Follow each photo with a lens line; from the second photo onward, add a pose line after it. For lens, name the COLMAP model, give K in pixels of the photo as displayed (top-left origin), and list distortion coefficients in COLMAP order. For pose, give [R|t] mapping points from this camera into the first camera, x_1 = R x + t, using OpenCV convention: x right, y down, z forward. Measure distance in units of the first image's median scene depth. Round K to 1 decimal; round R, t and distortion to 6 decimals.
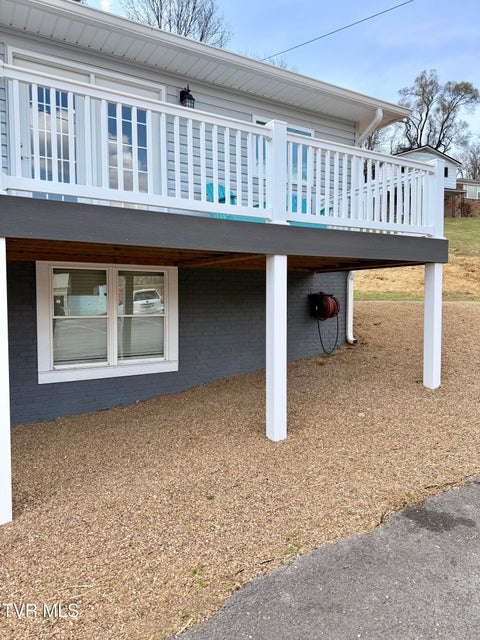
lens RADIAL K [[464.8, 0, 242.9], [0, 464.8, 316.1], [0, 0, 1]] dist [0.052840, -0.065670]
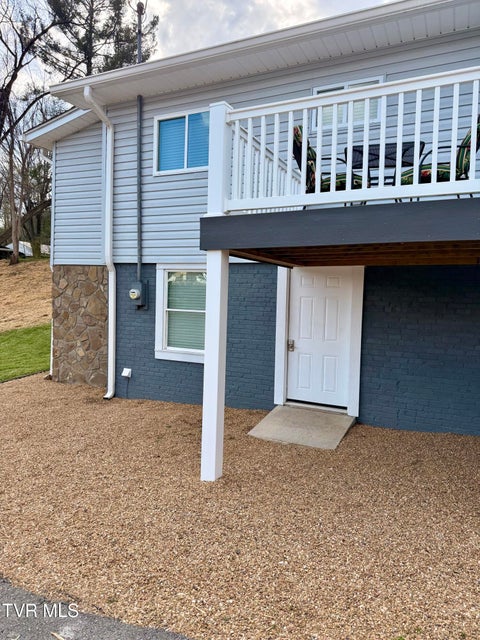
lens RADIAL K [[464.8, 0, 242.9], [0, 464.8, 324.1], [0, 0, 1]] dist [0.052840, -0.065670]
pose [[0.520538, 0.062553, -0.851544, 0.632693], [-0.057140, 0.997629, 0.038355, -0.015951], [0.851924, 0.028692, 0.522878, 0.396102]]
